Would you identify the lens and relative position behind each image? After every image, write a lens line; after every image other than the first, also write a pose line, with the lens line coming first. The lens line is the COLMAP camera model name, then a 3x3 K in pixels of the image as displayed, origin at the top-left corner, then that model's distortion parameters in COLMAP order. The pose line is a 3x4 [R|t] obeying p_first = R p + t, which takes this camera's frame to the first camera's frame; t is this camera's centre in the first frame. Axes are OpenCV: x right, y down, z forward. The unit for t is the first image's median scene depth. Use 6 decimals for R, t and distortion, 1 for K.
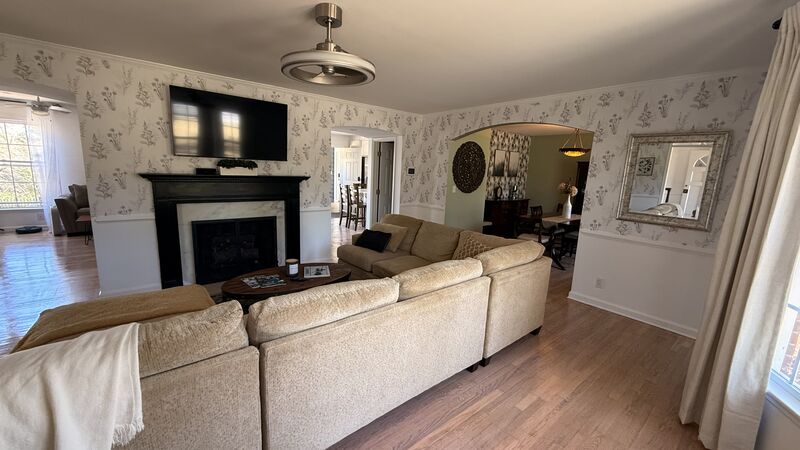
lens RADIAL K [[317.4, 0, 398.6], [0, 317.4, 225.5], [0, 0, 1]] dist [-0.000209, 0.000006]
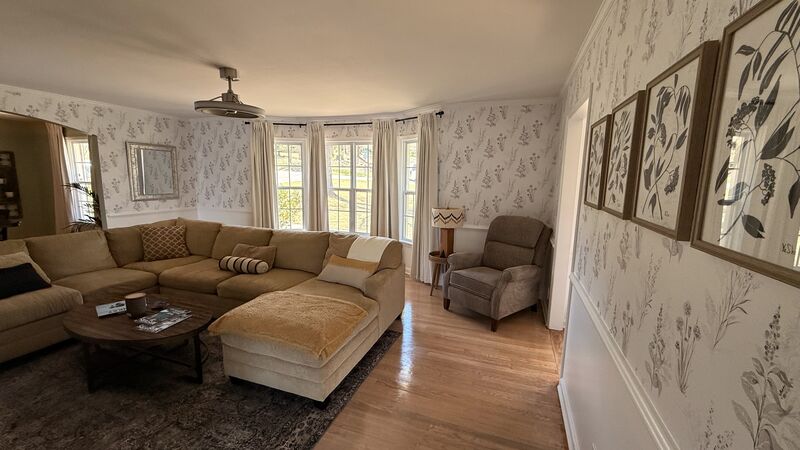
lens RADIAL K [[317.4, 0, 398.6], [0, 317.4, 225.5], [0, 0, 1]] dist [-0.000209, 0.000006]
pose [[-0.510685, -0.182897, 0.840089, -0.533606], [0.109700, 0.955264, 0.274658, -0.082201], [-0.852741, 0.232421, -0.467775, 0.316312]]
